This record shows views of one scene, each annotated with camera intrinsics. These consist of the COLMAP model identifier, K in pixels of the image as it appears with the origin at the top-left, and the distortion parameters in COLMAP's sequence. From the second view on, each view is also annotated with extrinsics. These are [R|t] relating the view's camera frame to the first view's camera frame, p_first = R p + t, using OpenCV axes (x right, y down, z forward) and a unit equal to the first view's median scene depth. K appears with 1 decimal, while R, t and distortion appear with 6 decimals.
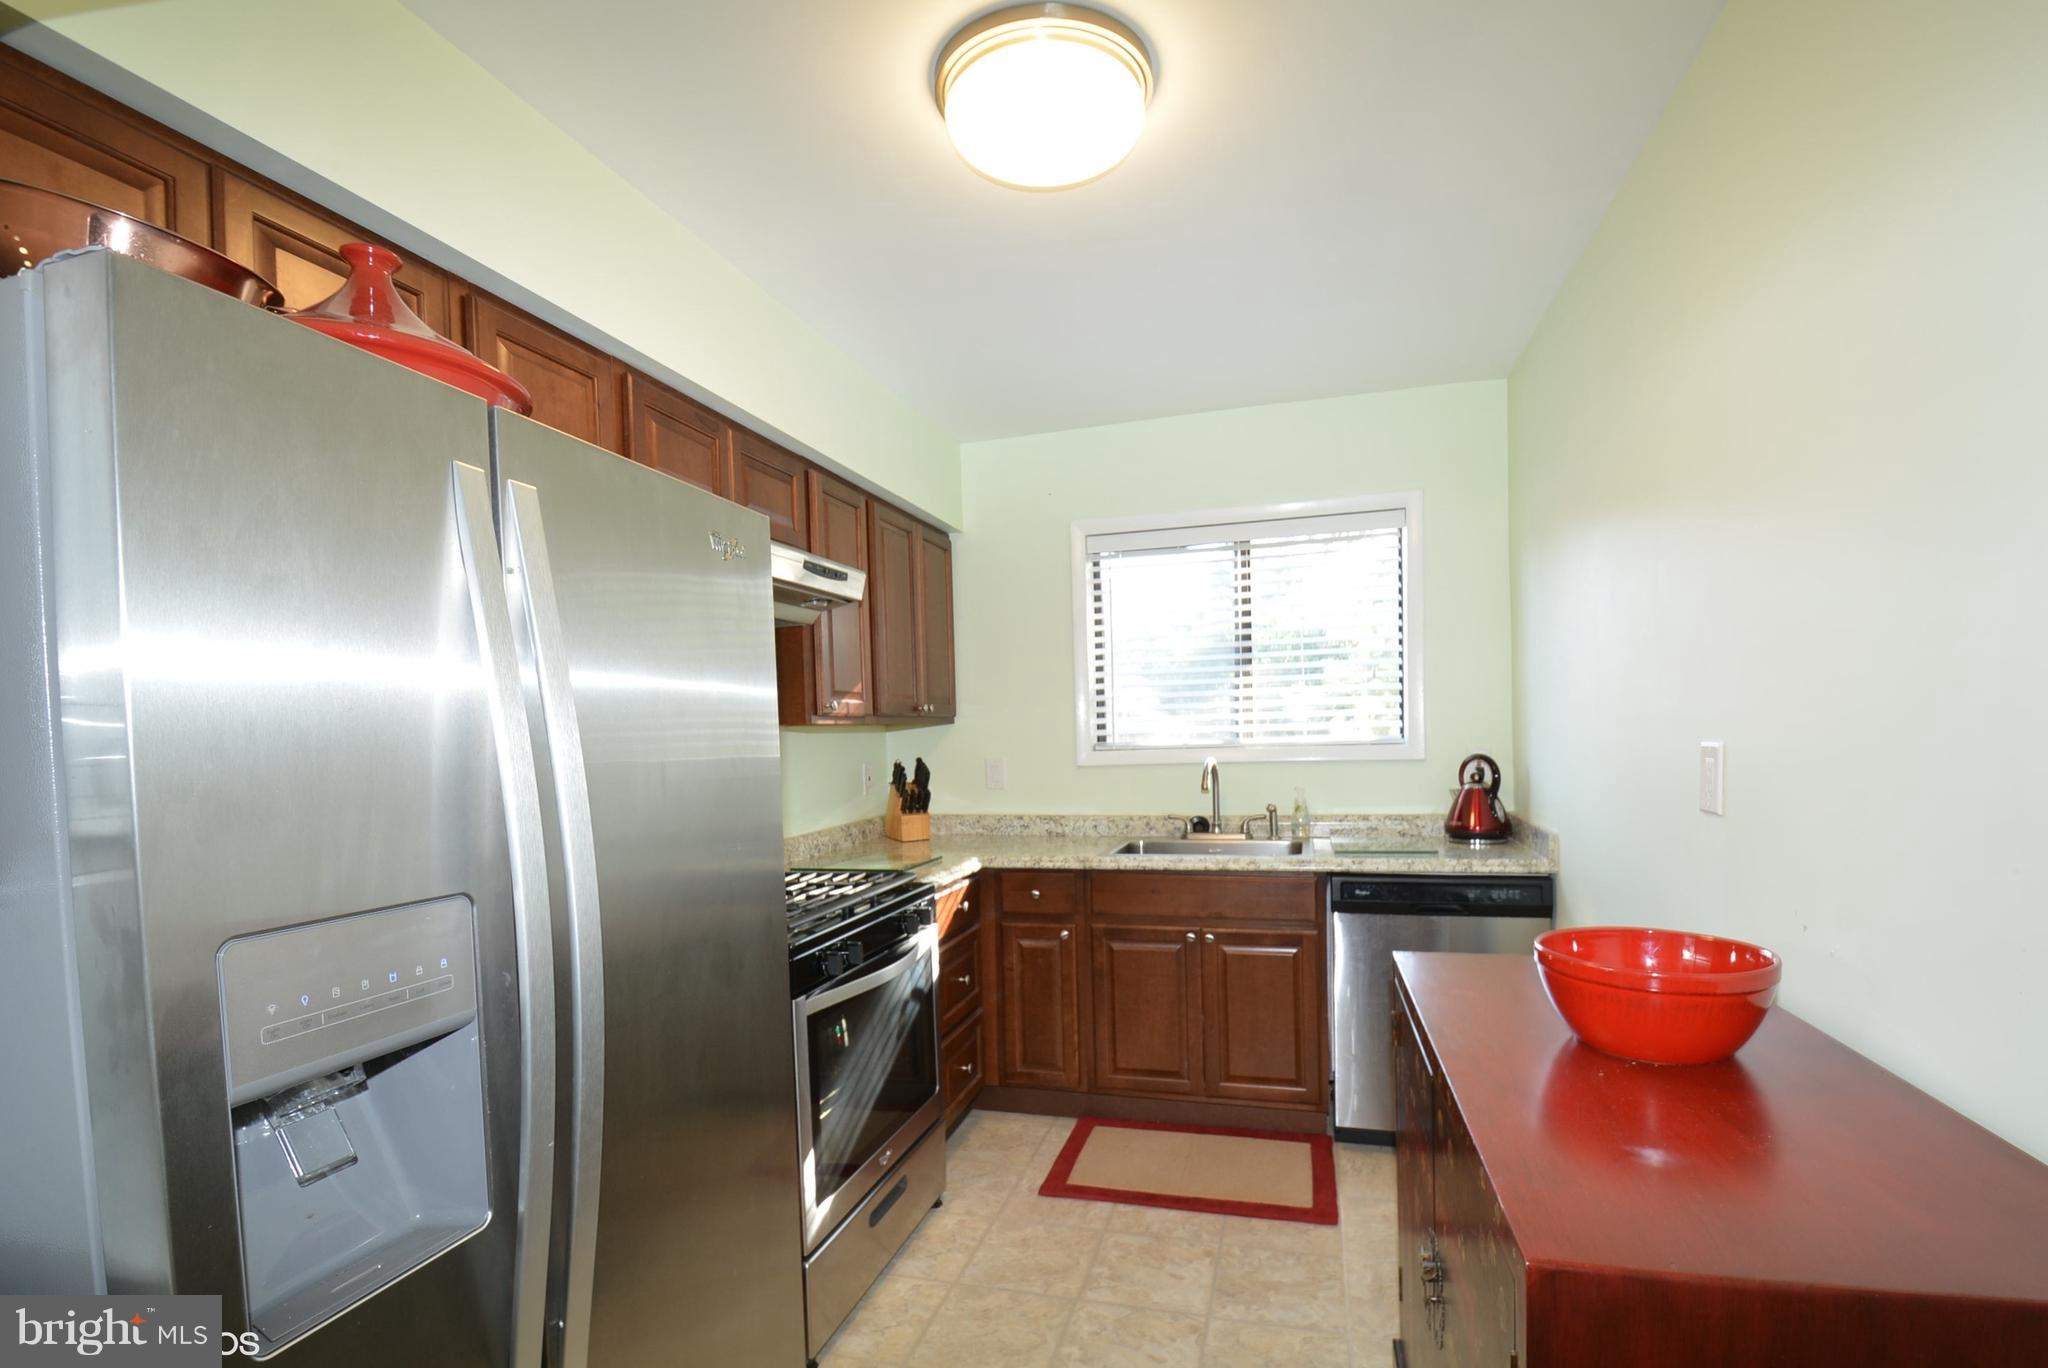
lens RADIAL K [[922.2, 0, 1052.6], [0, 922.2, 771.8], [0, 0, 1]] dist [0.019560, -0.026855]
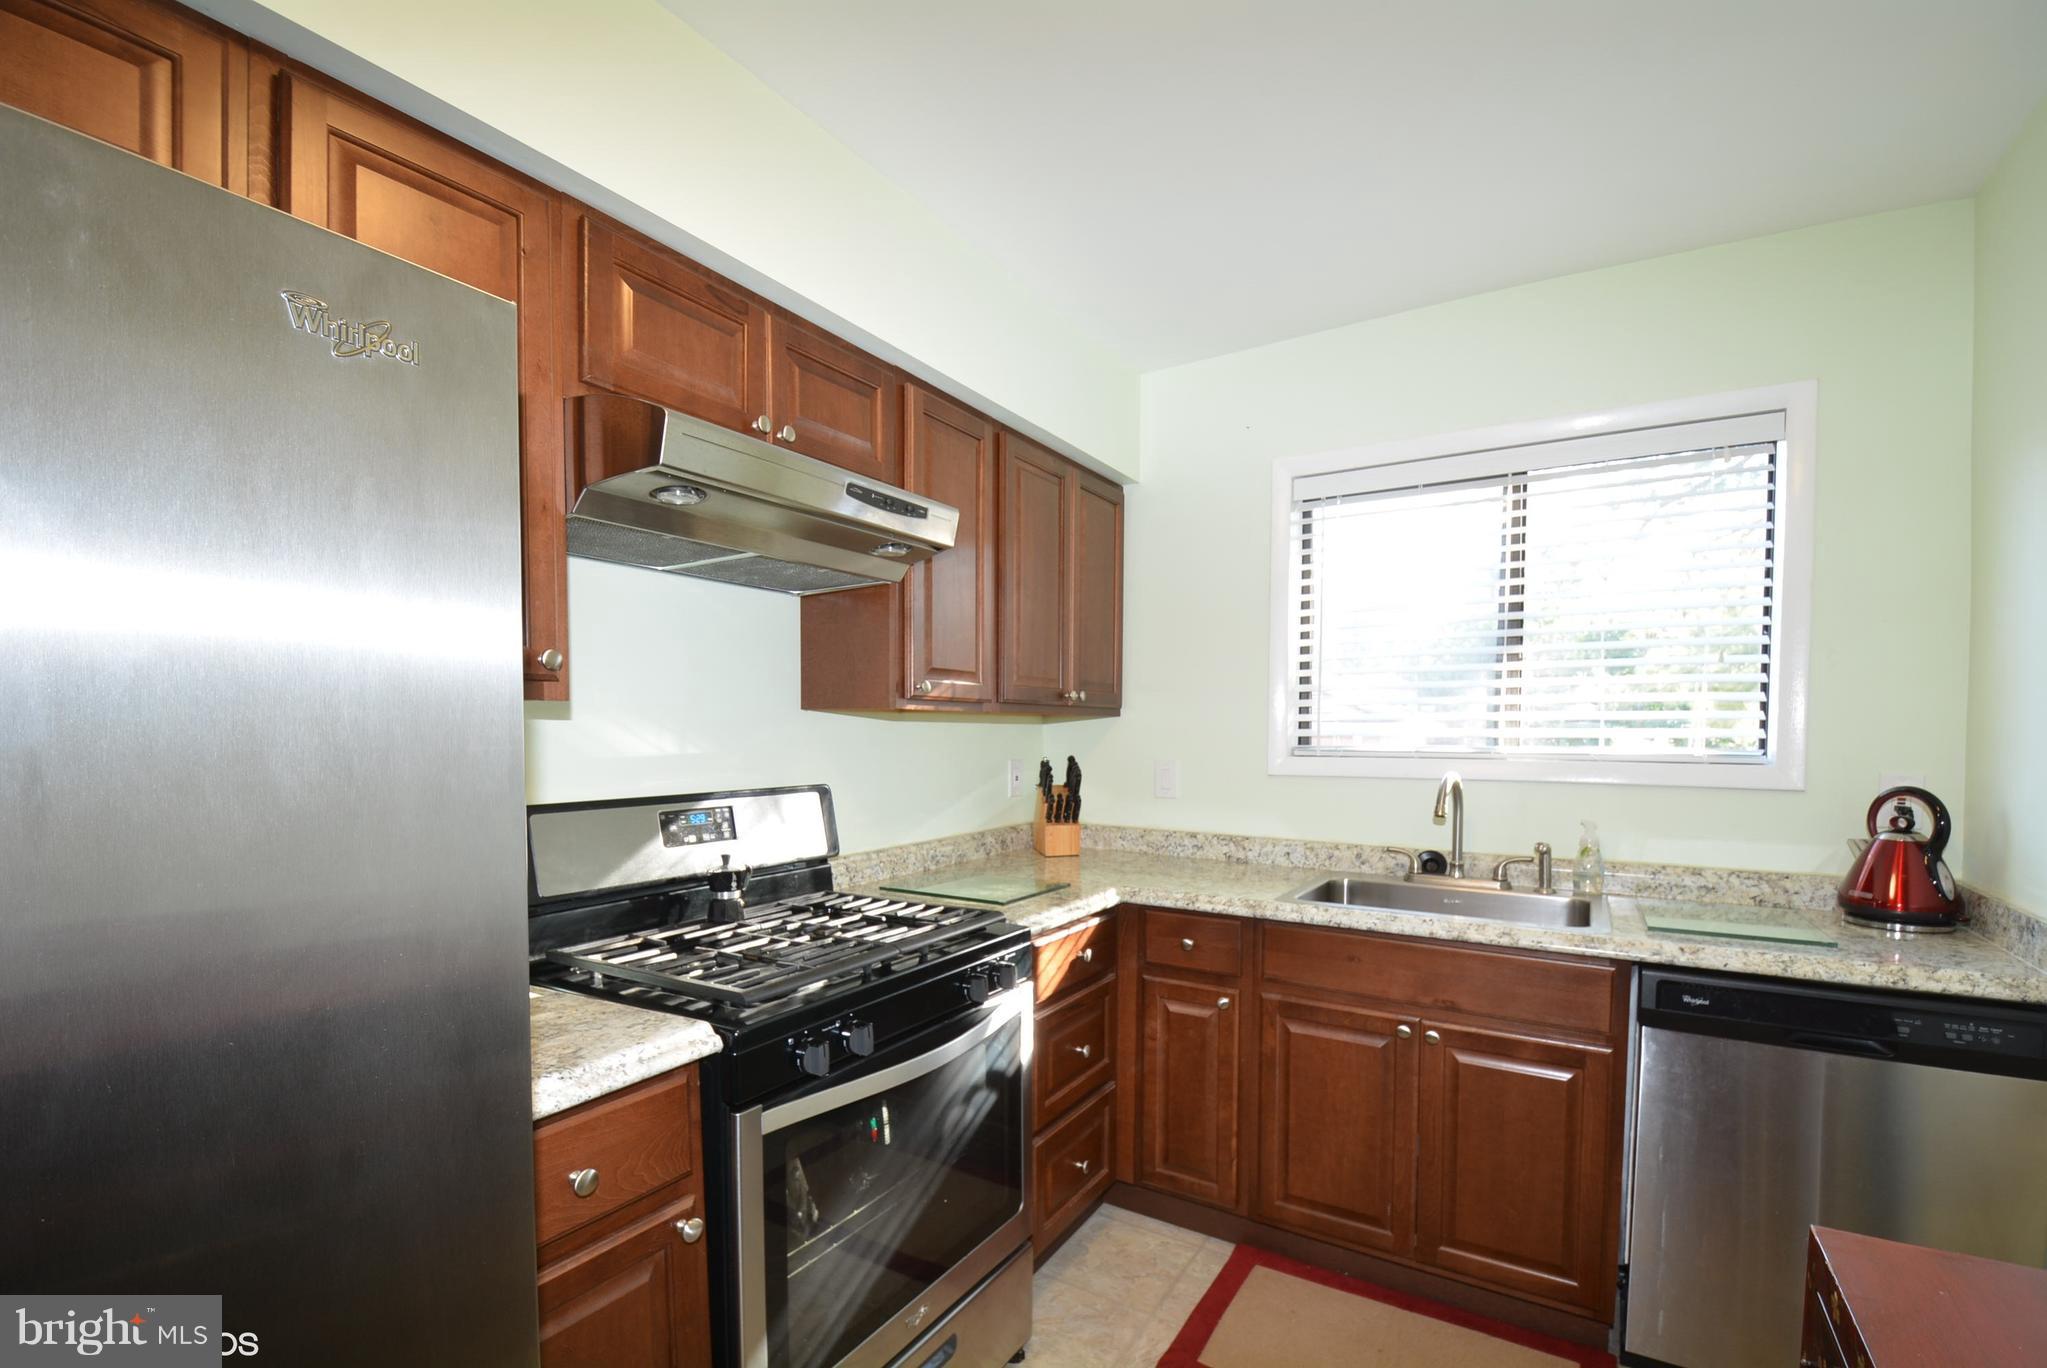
lens RADIAL K [[883.7, 0, 1053.7], [0, 883.7, 770.4], [0, 0, 1]] dist [0.020178, -0.028146]
pose [[0.961644, 0.044068, -0.270737, 0.069388], [-0.042713, 0.999028, 0.010900, -0.012709], [0.270954, 0.001082, 0.962592, 0.292522]]
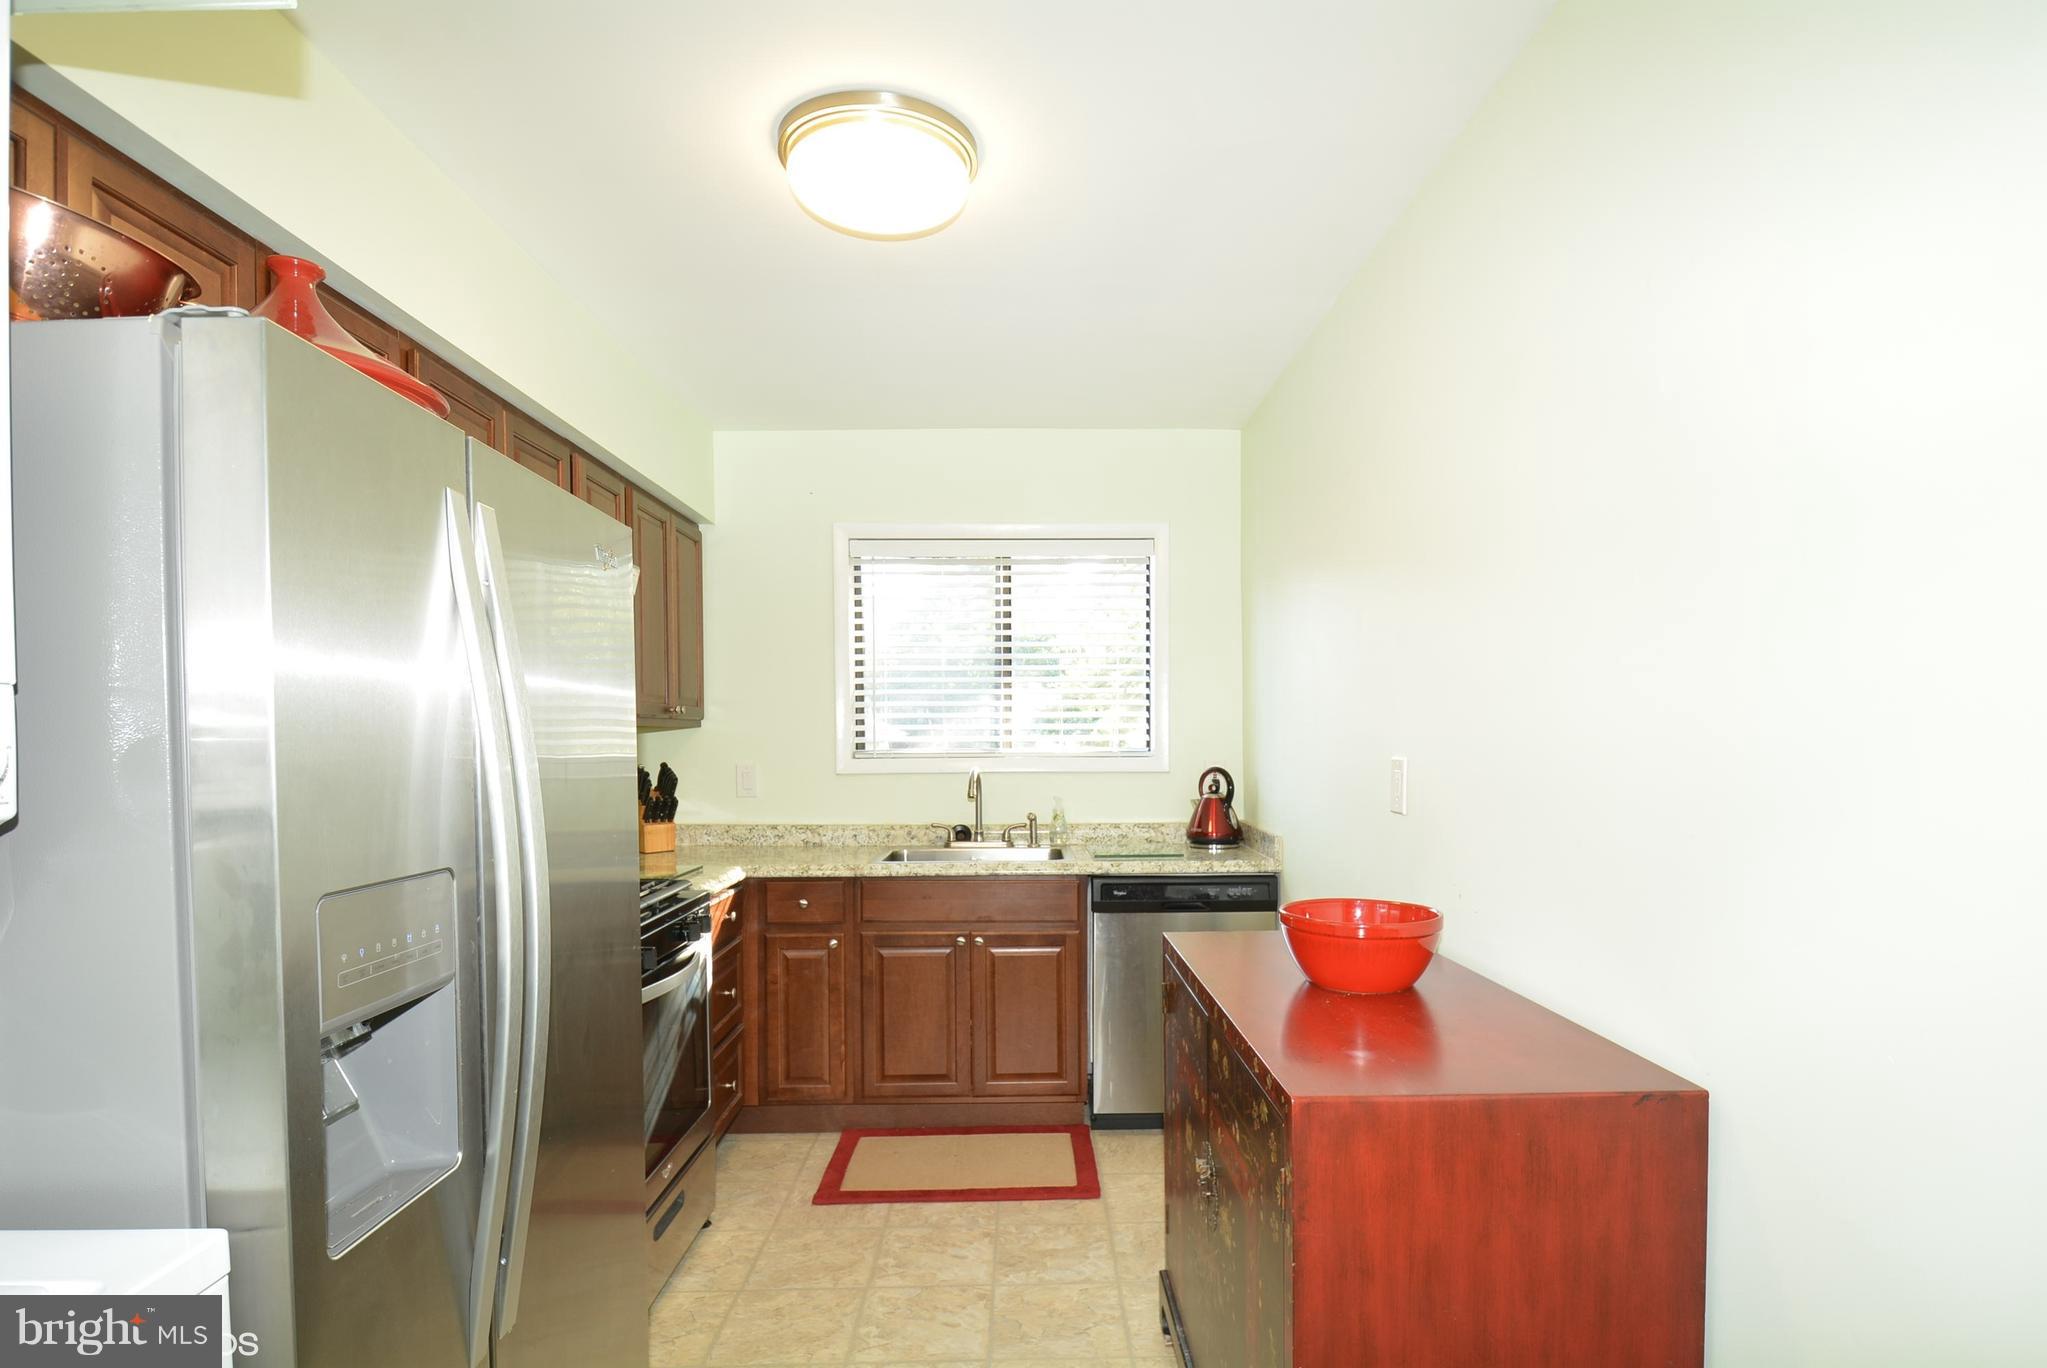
lens RADIAL K [[1033.9, 0, 1034.9], [0, 1033.9, 768.4], [0, 0, 1]] dist [0.016677, 0.000117]
pose [[0.960901, 0.014317, 0.276523, -0.093443], [-0.009564, 0.999783, -0.018527, 0.007888], [-0.276728, 0.015158, 0.960829, -0.132648]]
